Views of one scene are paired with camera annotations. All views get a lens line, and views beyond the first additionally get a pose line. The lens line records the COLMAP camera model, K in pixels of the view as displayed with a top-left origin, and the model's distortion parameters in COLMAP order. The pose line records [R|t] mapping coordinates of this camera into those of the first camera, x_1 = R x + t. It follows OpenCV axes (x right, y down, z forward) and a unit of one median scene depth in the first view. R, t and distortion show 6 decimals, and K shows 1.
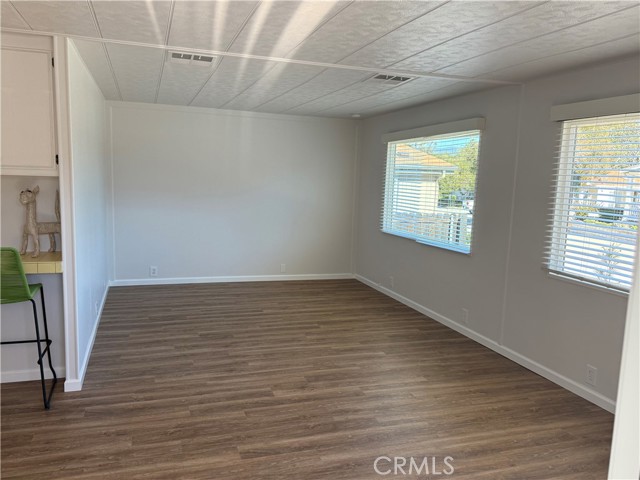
lens RADIAL K [[517.5, 0, 318.3], [0, 517.5, 238.5], [0, 0, 1]] dist [0.110968, -0.173650]
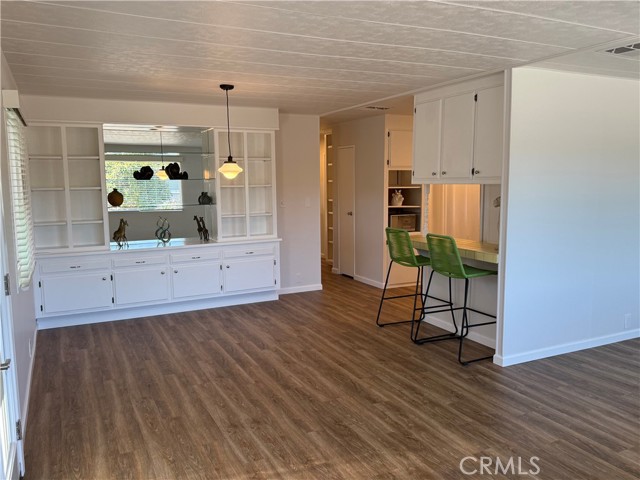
lens RADIAL K [[517.5, 0, 318.3], [0, 517.5, 238.5], [0, 0, 1]] dist [0.110968, -0.173650]
pose [[0.134860, 0.078583, -0.987744, 0.618775], [-0.108744, 0.992003, 0.064074, -0.023650], [0.984879, 0.098770, 0.142327, 0.402522]]
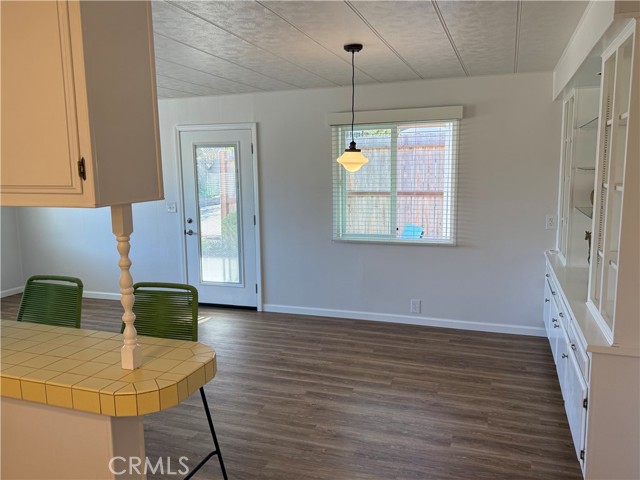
lens RADIAL K [[517.5, 0, 318.3], [0, 517.5, 238.5], [0, 0, 1]] dist [0.110968, -0.173650]
pose [[-0.786633, -0.106939, 0.608090, -1.248650], [0.064467, 0.965277, 0.253148, -0.194792], [-0.614047, 0.238336, -0.752425, 1.155417]]
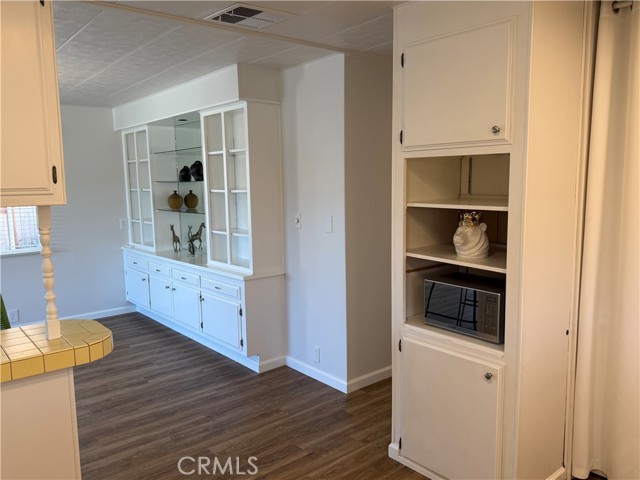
lens RADIAL K [[508.1, 0, 320.0], [0, 508.1, 240.0], [0, 0, 1]] dist [0.049292, -0.090353]
pose [[-0.930199, 0.031361, -0.365714, -0.898391], [-0.056238, 0.972403, 0.226428, -0.223572], [0.362722, 0.231190, -0.902765, 1.532014]]
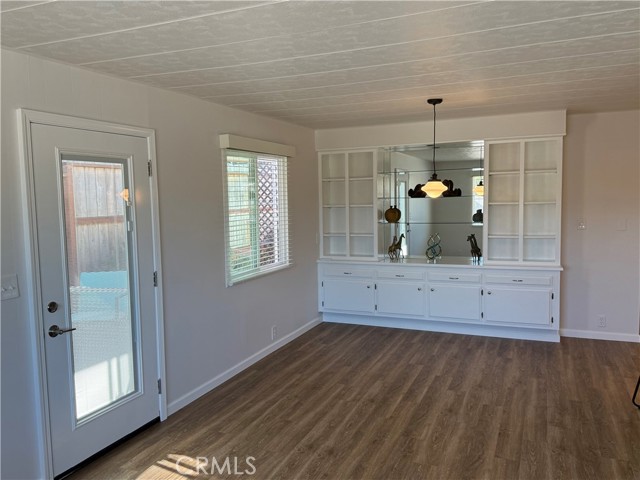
lens RADIAL K [[517.5, 0, 318.3], [0, 517.5, 238.5], [0, 0, 1]] dist [0.110968, -0.173650]
pose [[-0.662810, 0.040177, -0.747709, 0.390102], [-0.098016, 0.985312, 0.139831, -0.113925], [0.742345, 0.165969, -0.649137, 0.957647]]
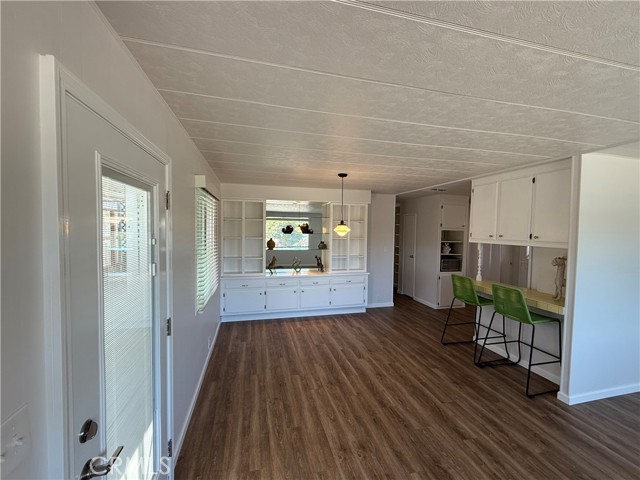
lens RADIAL K [[267.9, 0, 321.8], [0, 267.9, 239.1], [0, 0, 1]] dist [0.000717, -0.000217]
pose [[-0.068447, 0.002150, -0.997652, 0.281691], [-0.141875, 0.989813, 0.011867, -0.054073], [0.987515, 0.142355, -0.067445, 0.352259]]
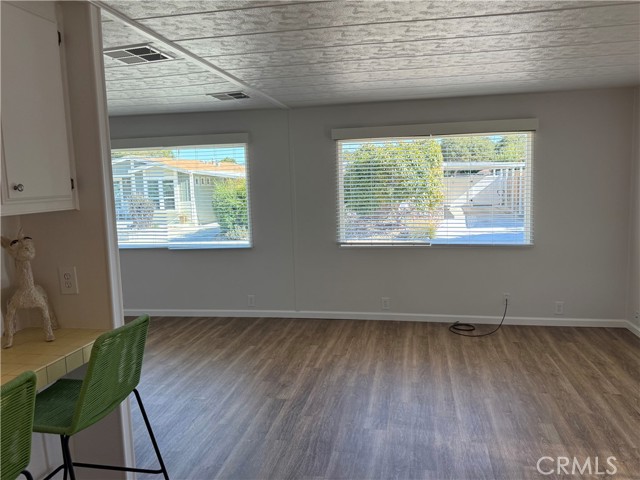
lens RADIAL K [[517.5, 0, 318.3], [0, 517.5, 238.5], [0, 0, 1]] dist [0.110968, -0.173650]
pose [[0.488773, -0.147310, 0.859884, -0.894300], [0.155877, 0.984527, 0.080060, -0.084917], [-0.858372, 0.094905, 0.504173, 0.394568]]
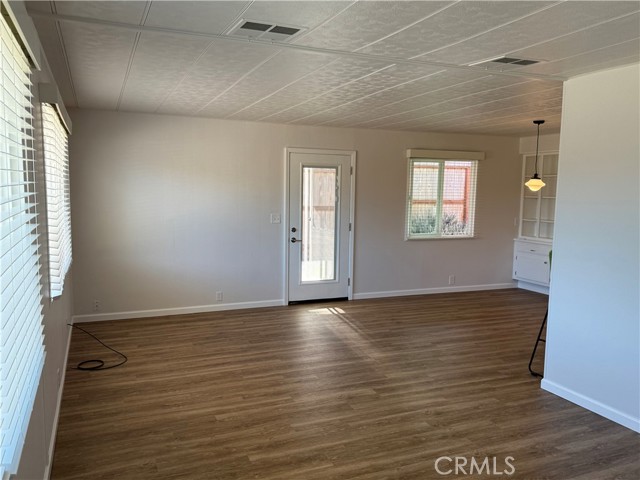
lens RADIAL K [[517.5, 0, 318.3], [0, 517.5, 238.5], [0, 0, 1]] dist [0.110968, -0.173650]
pose [[-0.995322, -0.042657, -0.086688, 0.138863], [-0.060693, 0.974173, 0.217493, -0.241985], [0.075171, 0.221737, -0.972205, 1.988188]]
